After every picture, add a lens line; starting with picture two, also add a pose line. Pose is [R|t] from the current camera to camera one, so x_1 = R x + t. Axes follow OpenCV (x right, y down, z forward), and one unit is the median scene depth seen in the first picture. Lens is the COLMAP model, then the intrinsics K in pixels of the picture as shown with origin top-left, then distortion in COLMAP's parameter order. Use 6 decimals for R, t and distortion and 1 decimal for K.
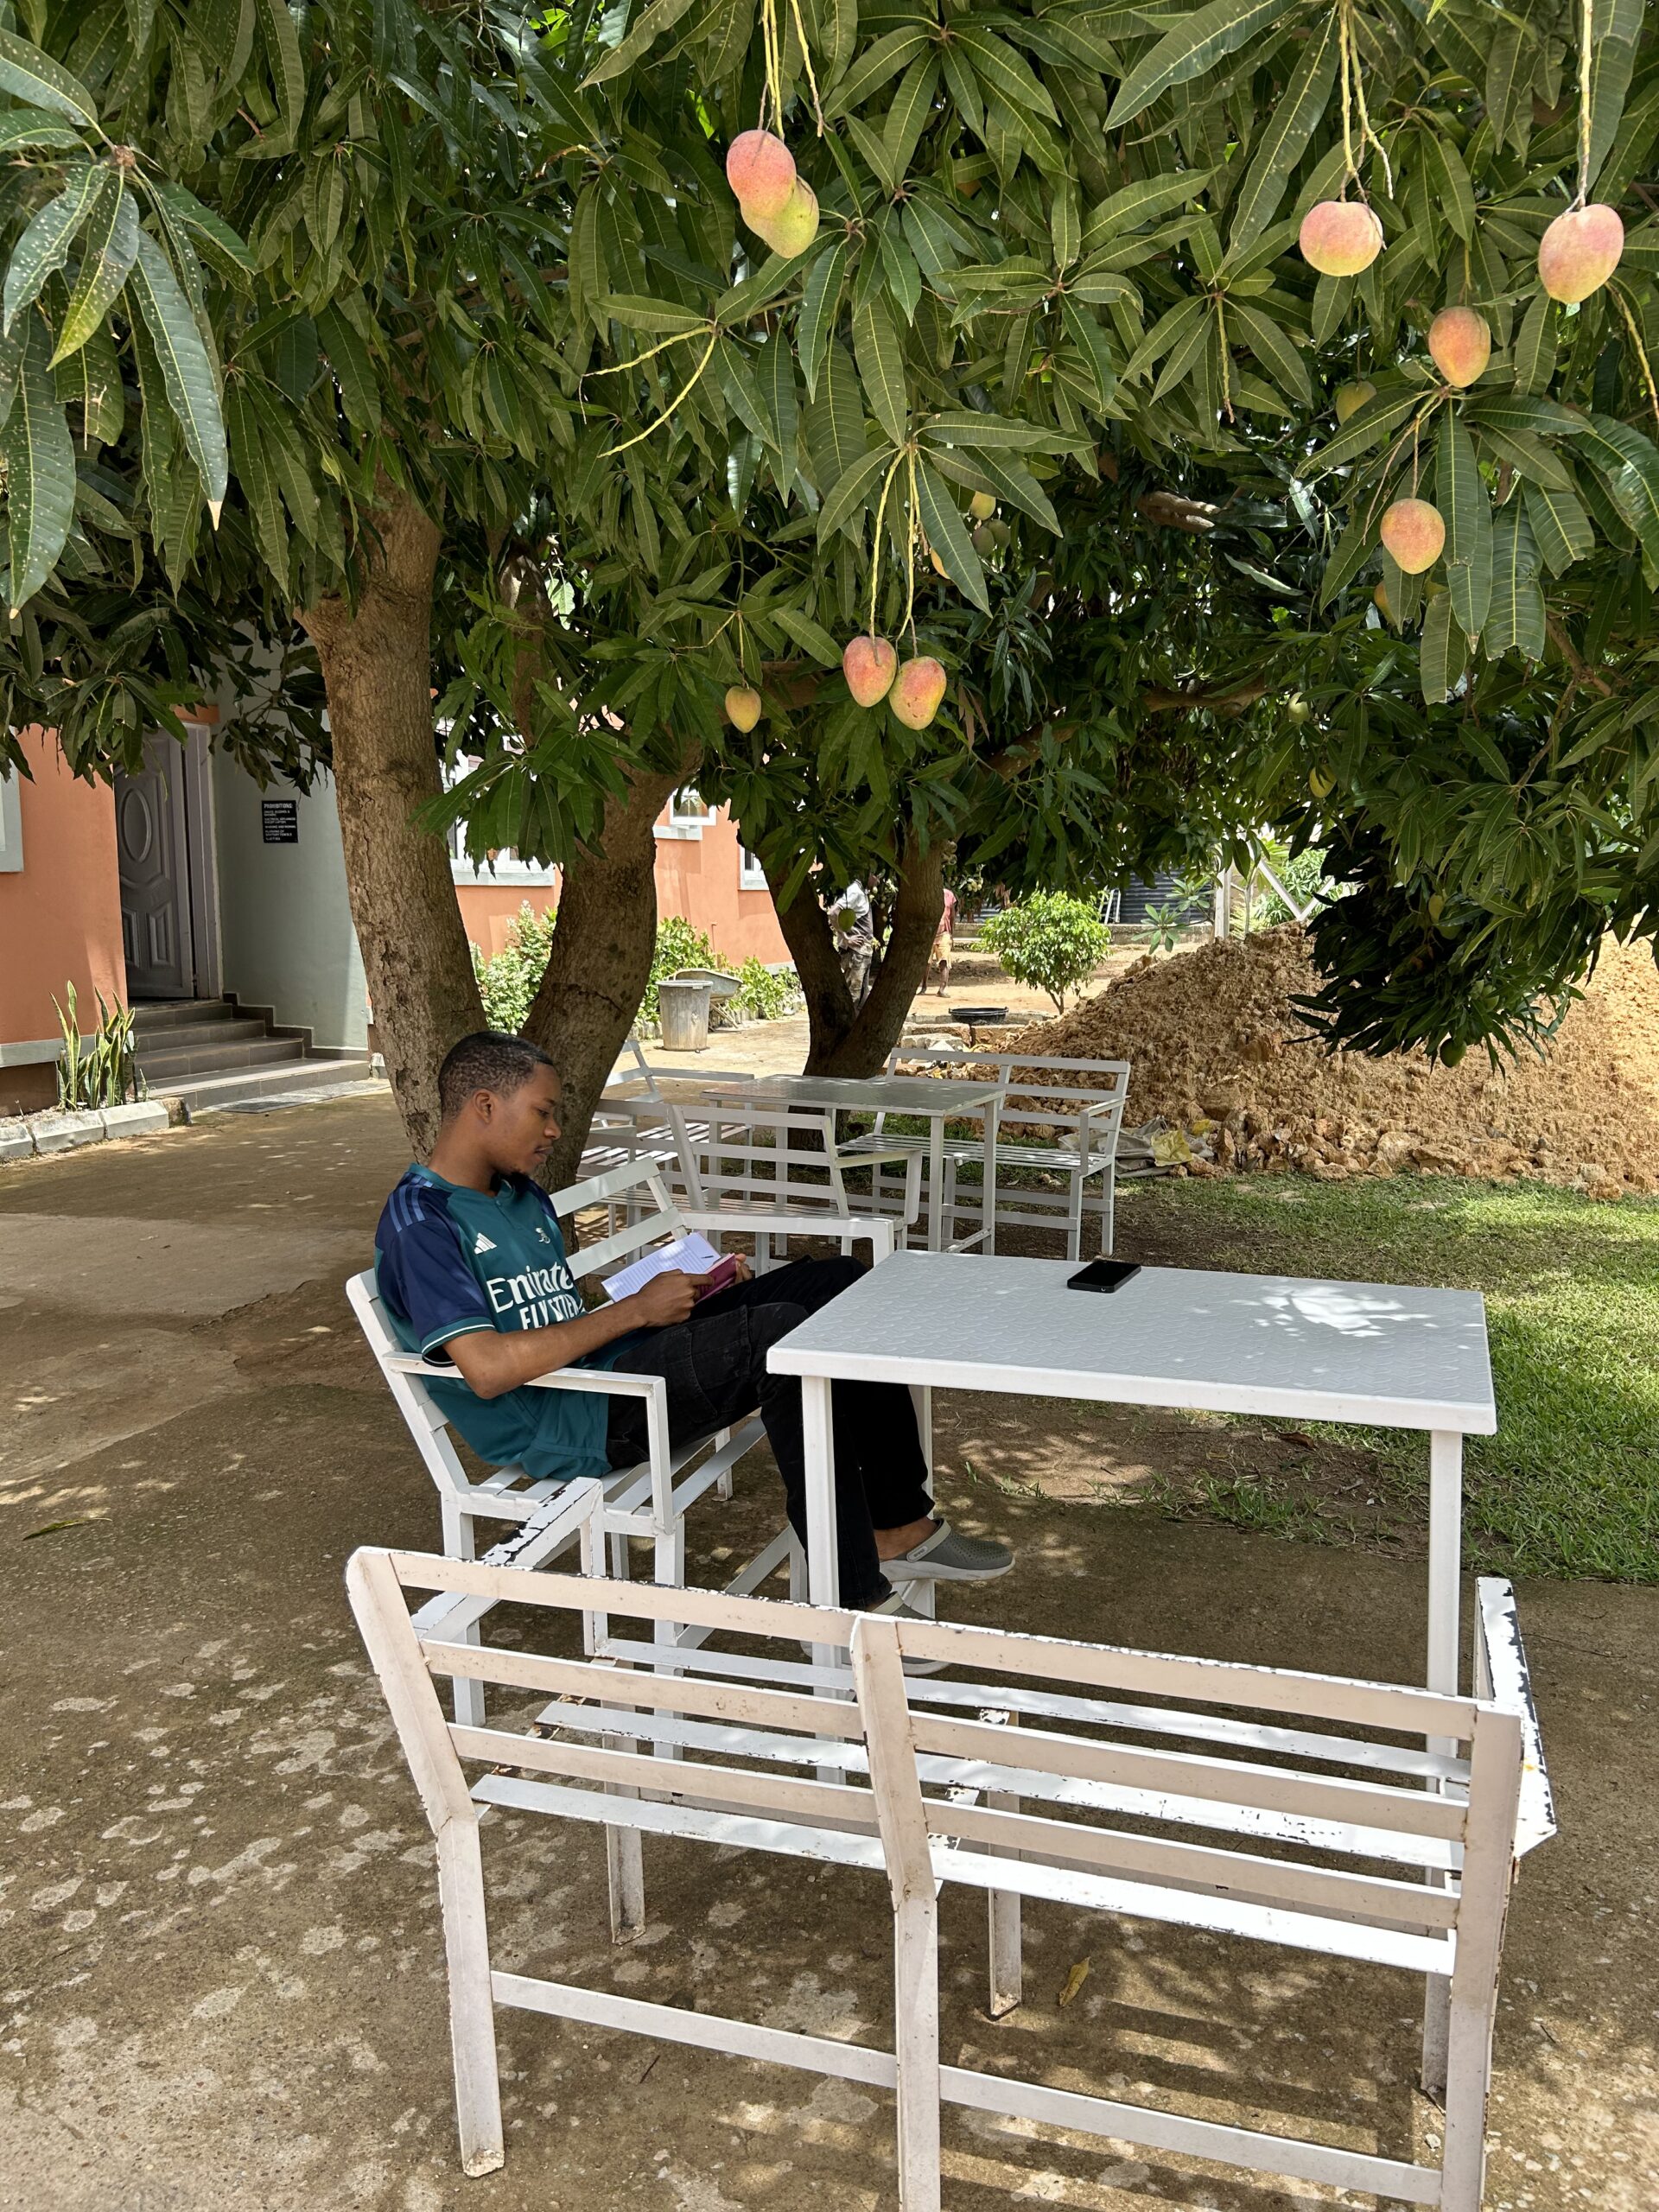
lens RADIAL K [[1744.7, 0, 815.8], [0, 1744.7, 1077.8], [0, 0, 1]] dist [0.128581, -0.171105]
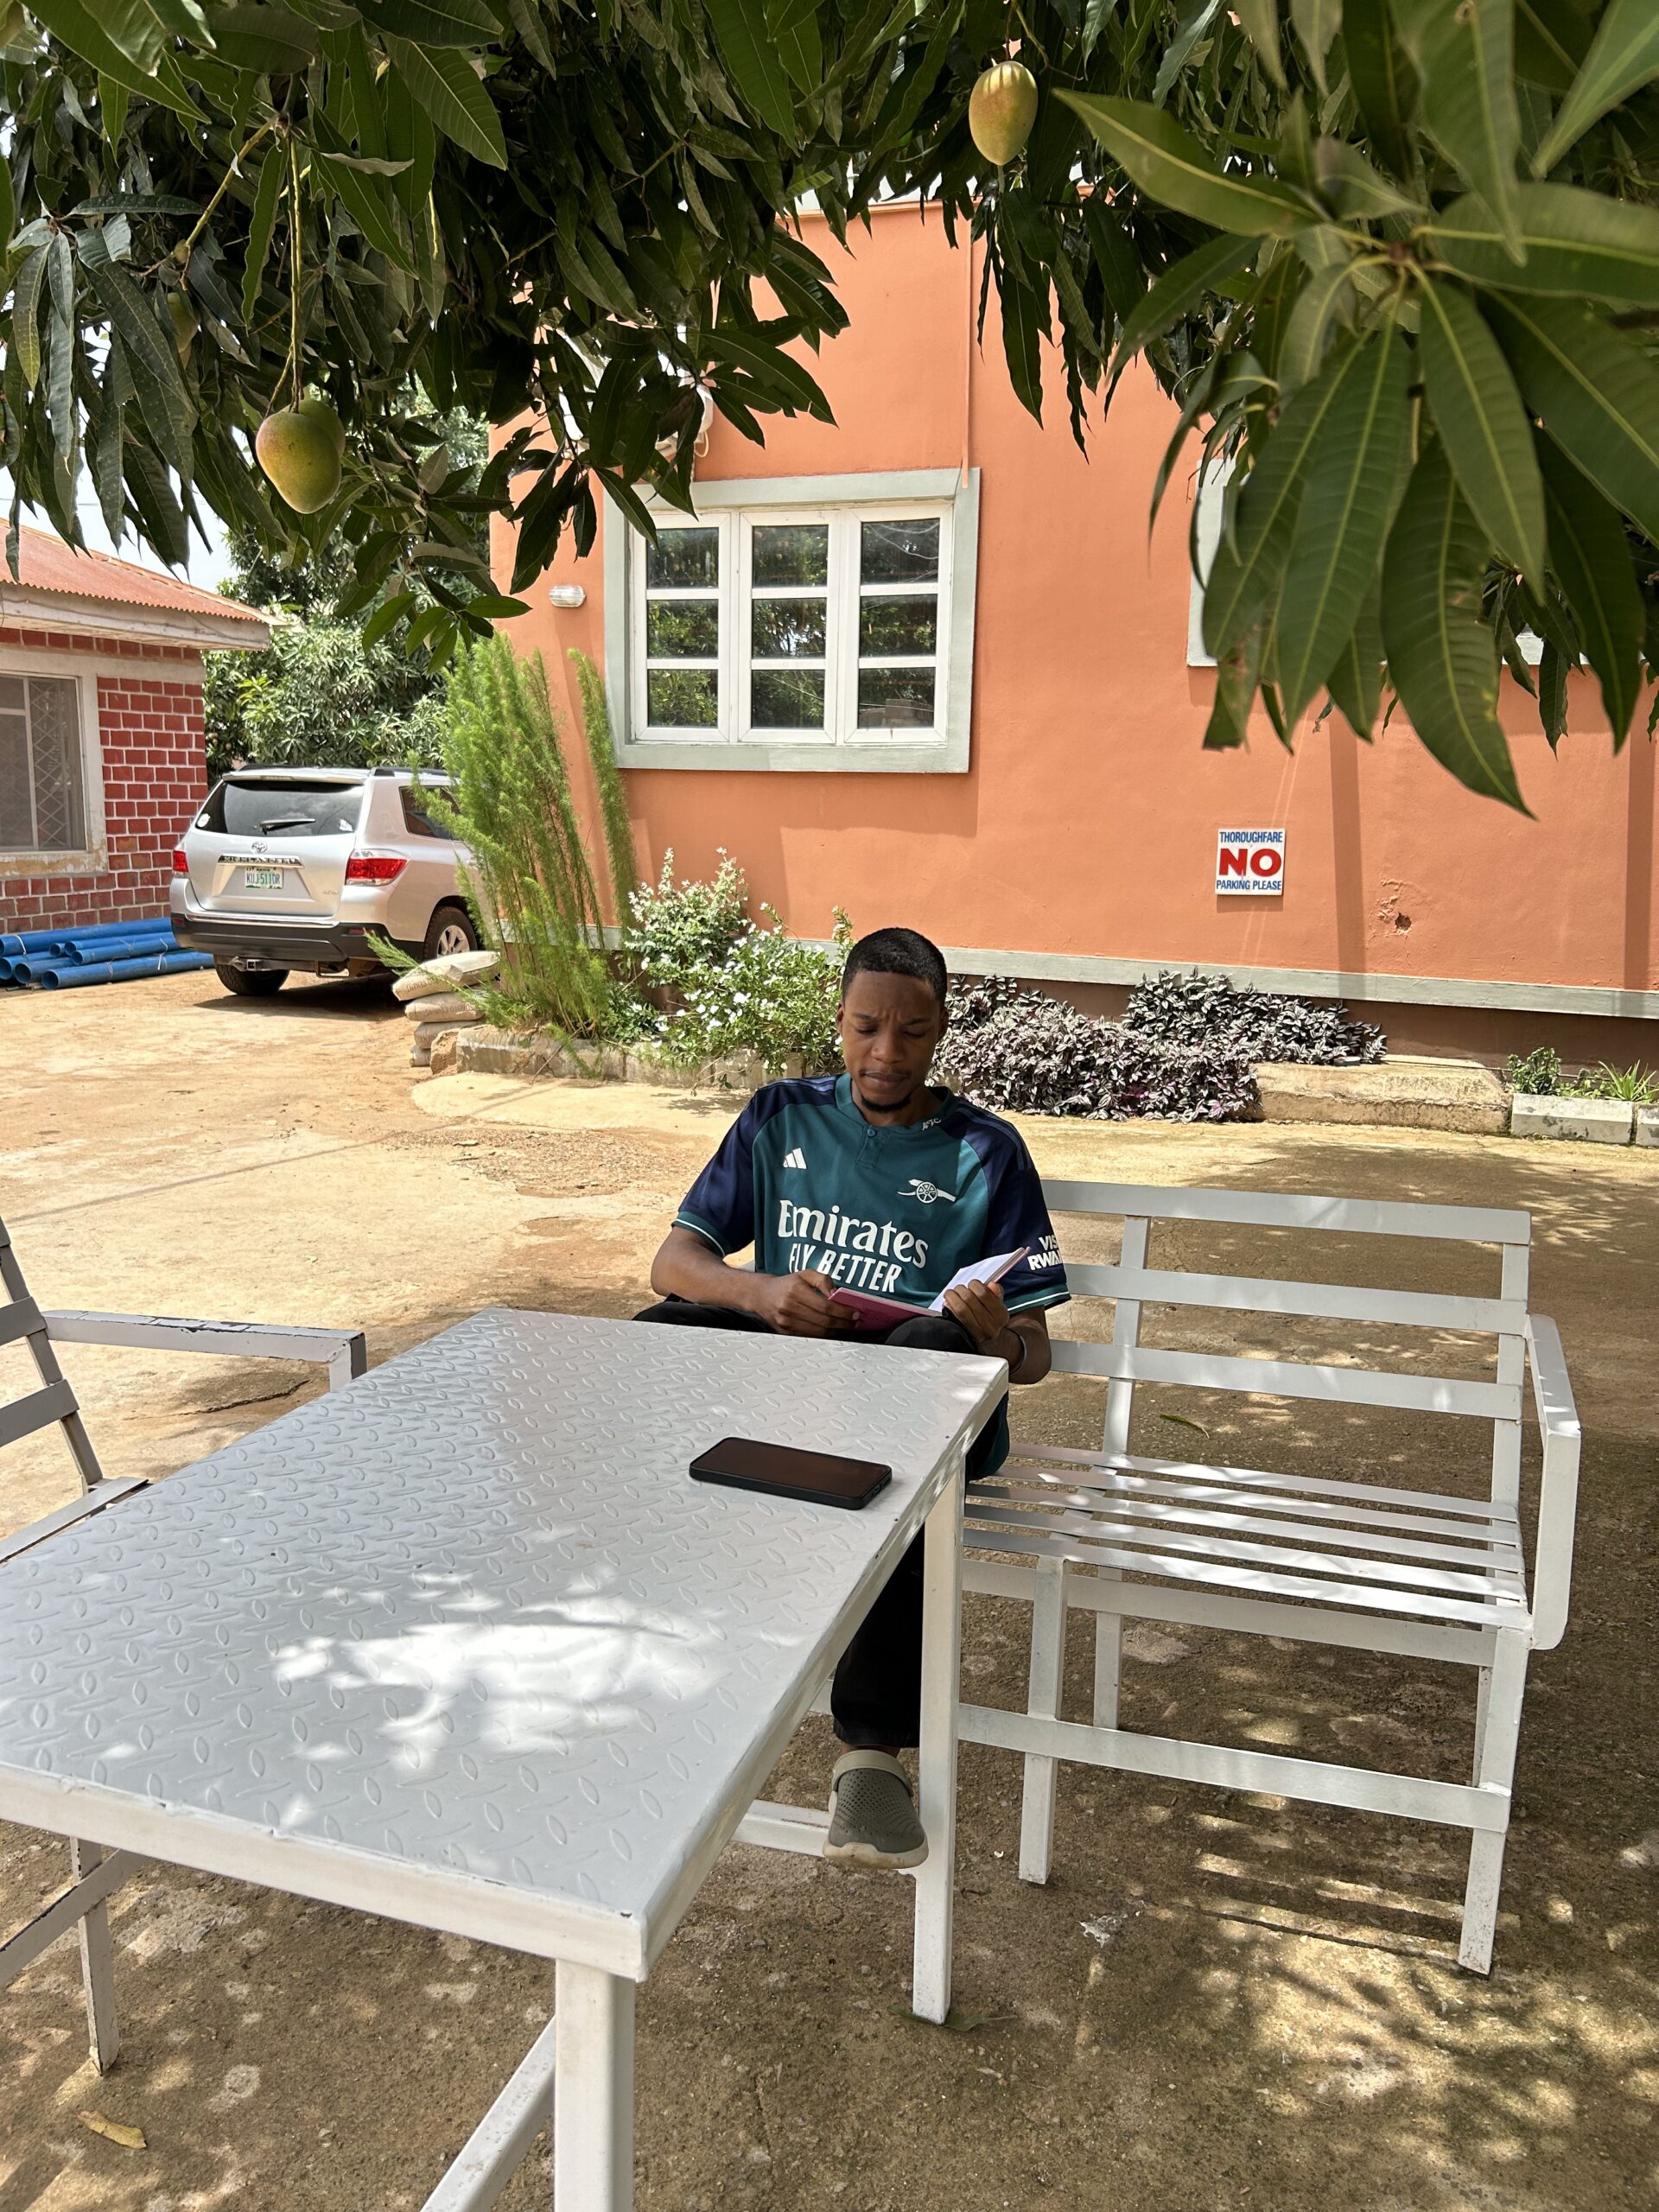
lens RADIAL K [[1737.2, 0, 829.5], [0, 1737.2, 1106.0], [0, 0, 1]] dist [0.082377, -0.109888]
pose [[-0.006845, 0.171150, -0.985221, 0.424350], [-0.123033, 0.977614, 0.170683, -0.052656], [0.992379, 0.122383, 0.014366, 0.637978]]
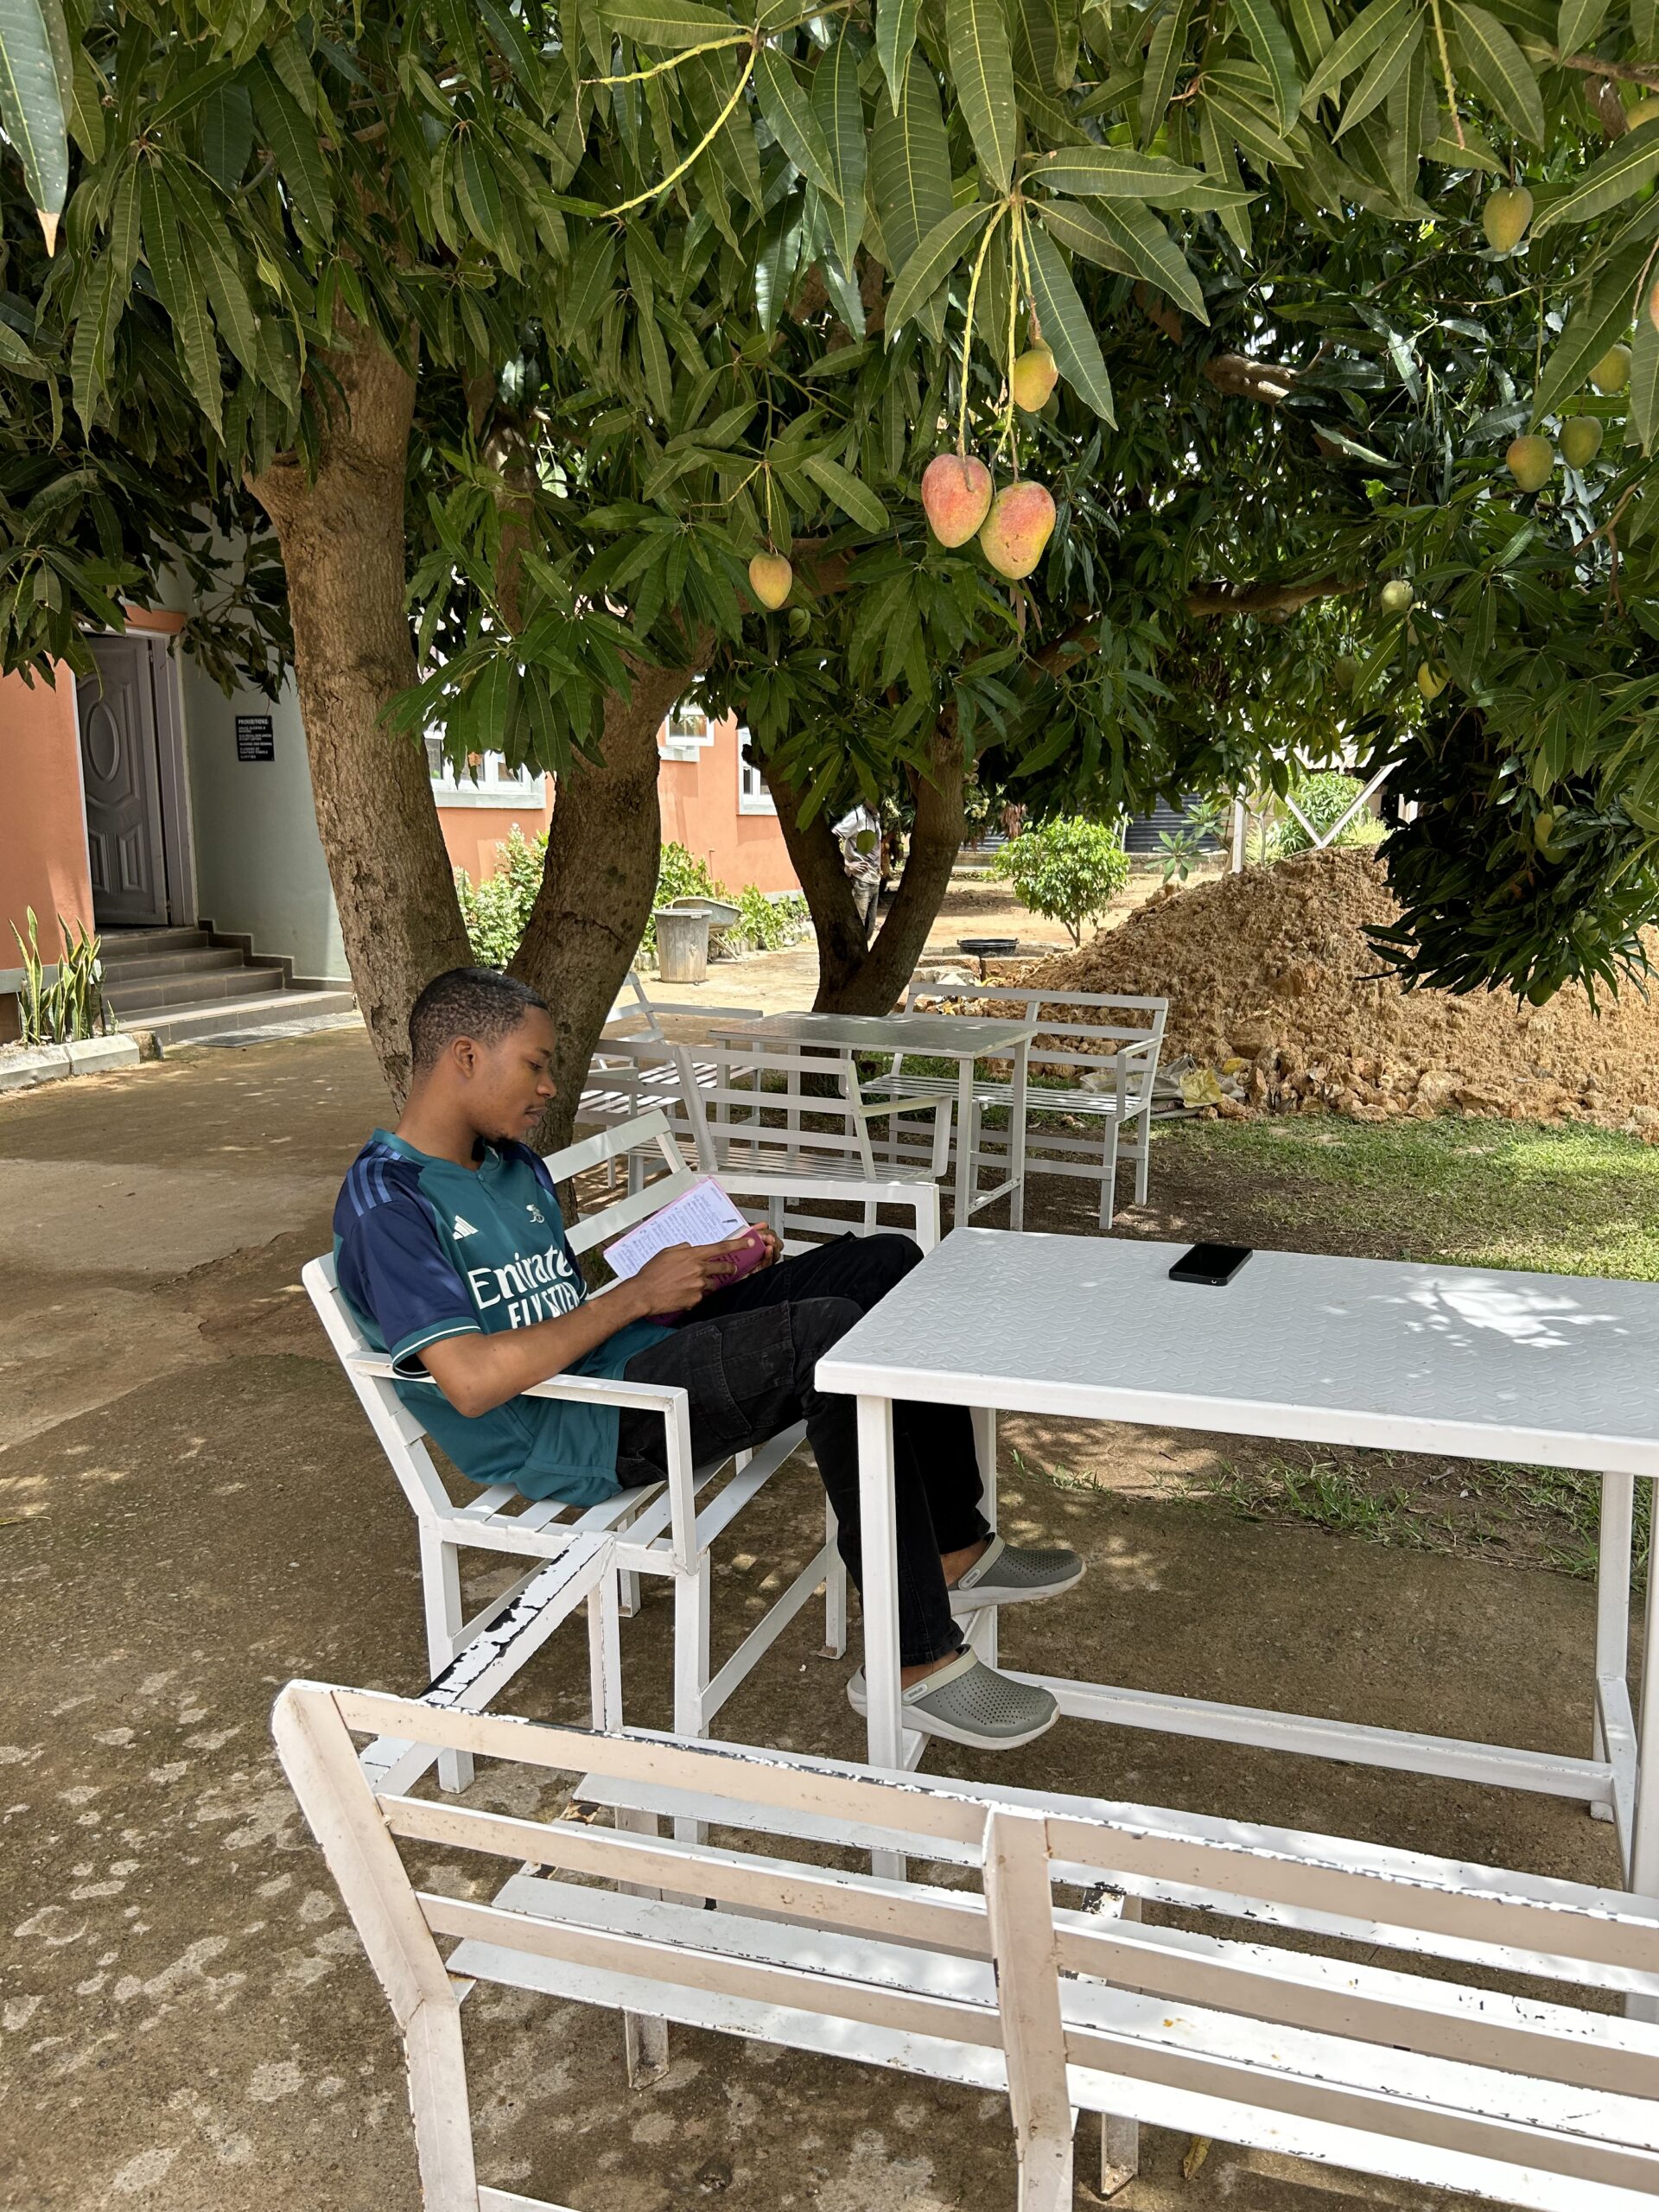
lens RADIAL K [[1737.2, 0, 829.5], [0, 1737.2, 1106.0], [0, 0, 1]] dist [0.082377, -0.109888]
pose [[0.999921, 0.002152, 0.012384, -0.017258], [-0.002845, 0.998417, 0.056176, -0.004918], [-0.012244, -0.056206, 0.998344, 0.112491]]
